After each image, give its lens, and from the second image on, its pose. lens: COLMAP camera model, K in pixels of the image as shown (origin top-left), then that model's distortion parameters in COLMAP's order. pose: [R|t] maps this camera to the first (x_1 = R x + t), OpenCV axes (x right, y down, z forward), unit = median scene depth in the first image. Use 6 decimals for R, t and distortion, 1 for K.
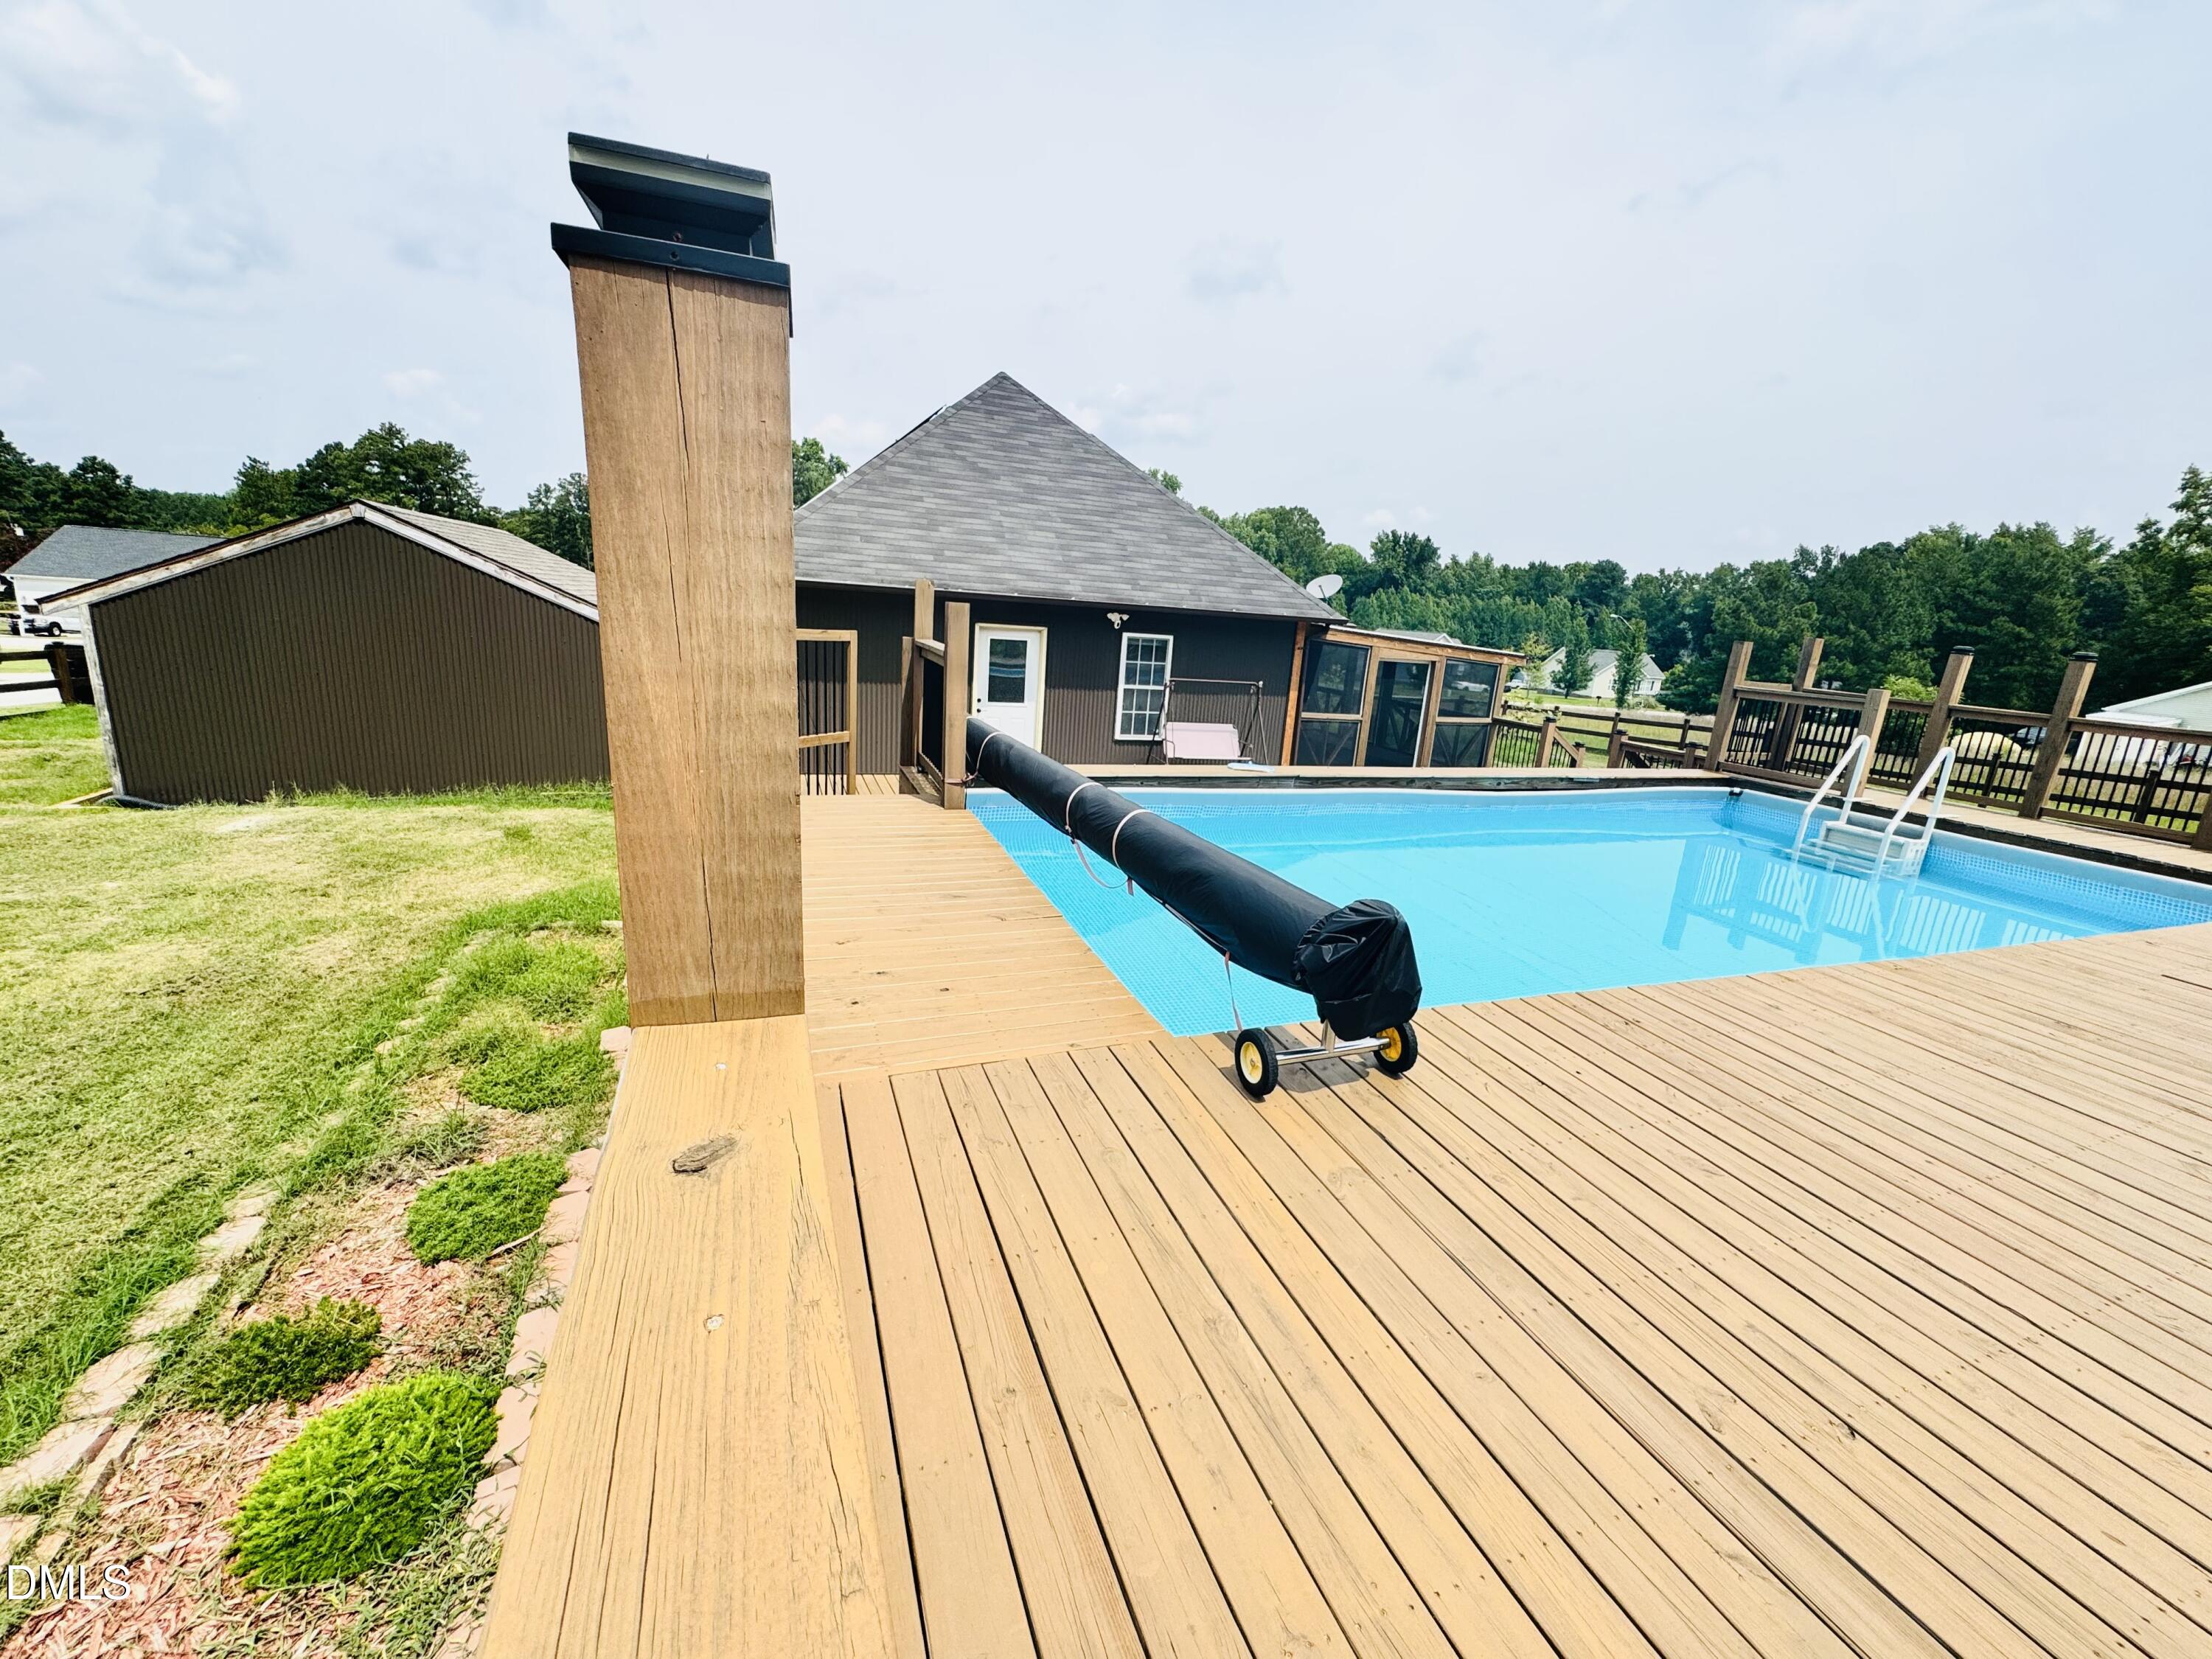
lens RADIAL K [[890.9, 0, 1103.2], [0, 890.9, 834.2], [0, 0, 1]] dist [-0.000309, 0.000708]
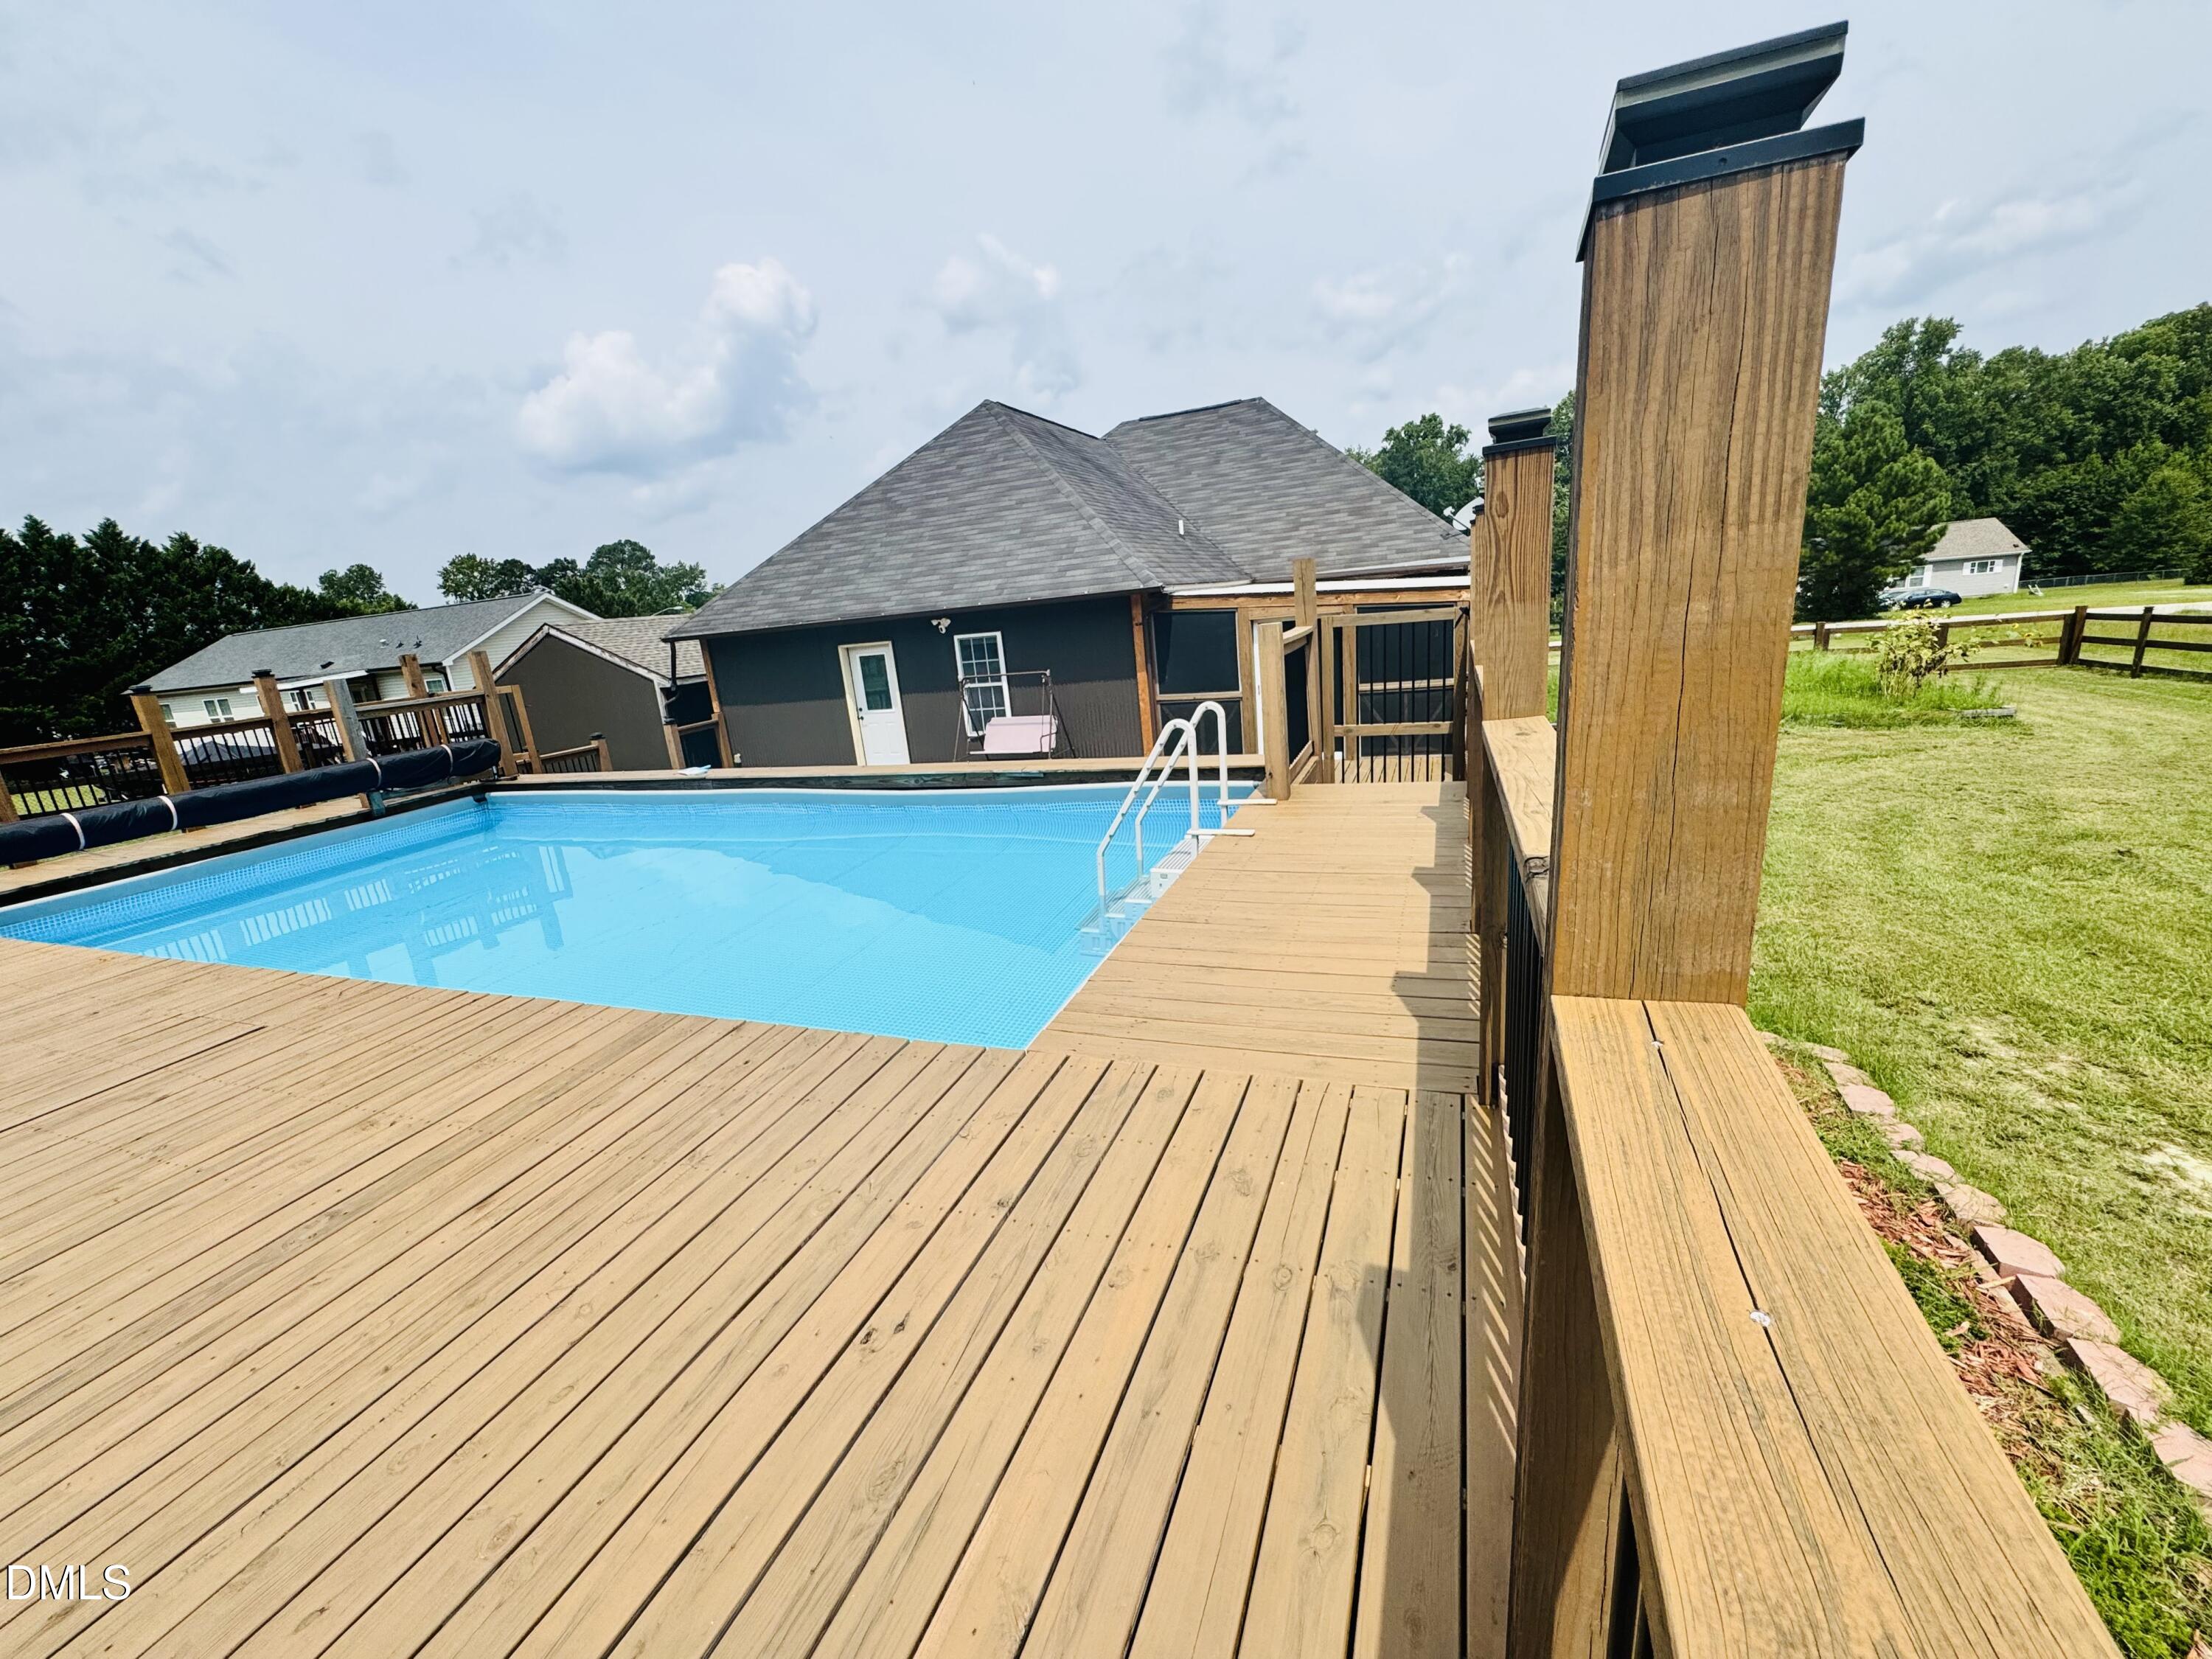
lens RADIAL K [[890.9, 0, 1105.2], [0, 890.9, 833.7], [0, 0, 1]] dist [-0.000309, 0.000708]
pose [[0.742945, 0.030054, -0.668677, 0.856906], [-0.017475, 0.999522, 0.025509, -0.022385], [0.669124, -0.007267, 0.743115, 0.333826]]
